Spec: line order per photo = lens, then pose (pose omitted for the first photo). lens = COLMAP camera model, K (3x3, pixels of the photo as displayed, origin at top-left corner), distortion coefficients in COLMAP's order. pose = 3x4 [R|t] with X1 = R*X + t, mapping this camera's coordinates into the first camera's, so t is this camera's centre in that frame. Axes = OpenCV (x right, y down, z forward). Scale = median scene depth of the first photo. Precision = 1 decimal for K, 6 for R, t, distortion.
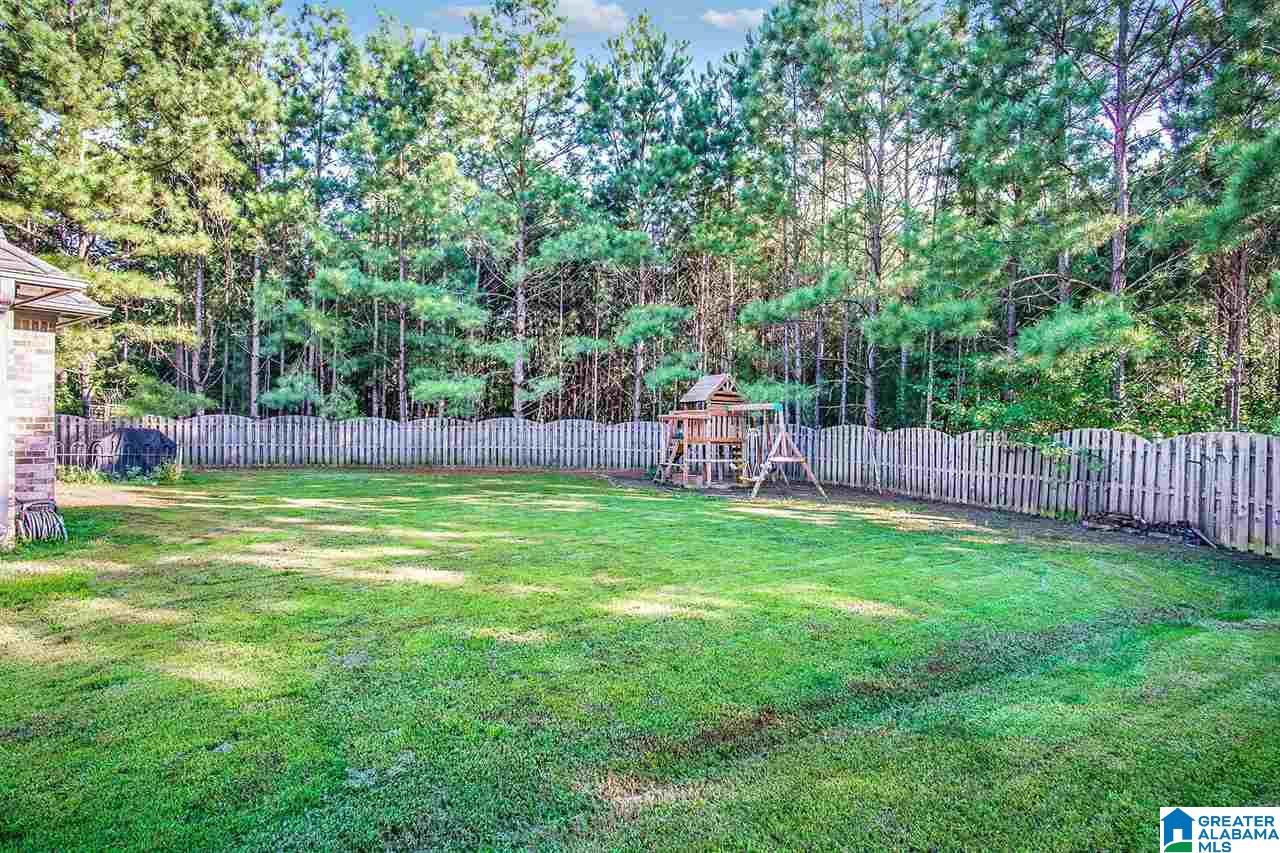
lens RADIAL K [[708.5, 0, 645.4], [0, 708.5, 413.4], [0, 0, 1]] dist [-0.018498, 0.003075]
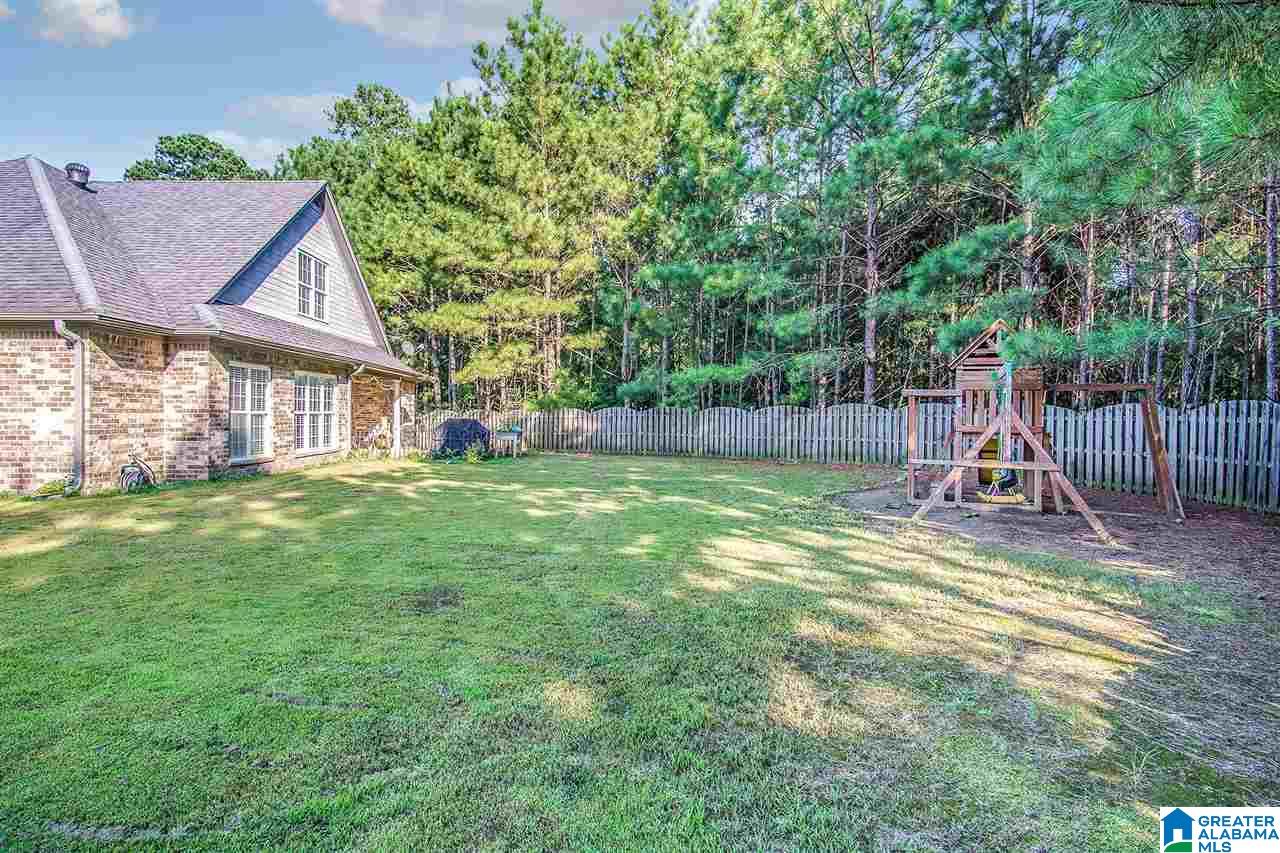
lens RADIAL K [[708.5, 0, 645.4], [0, 708.5, 413.4], [0, 0, 1]] dist [-0.018498, 0.003075]
pose [[0.612712, -0.015958, -0.790145, 0.316058], [0.022189, 0.999749, -0.002984, 0.014991], [0.789994, -0.015704, 0.612913, 0.317423]]
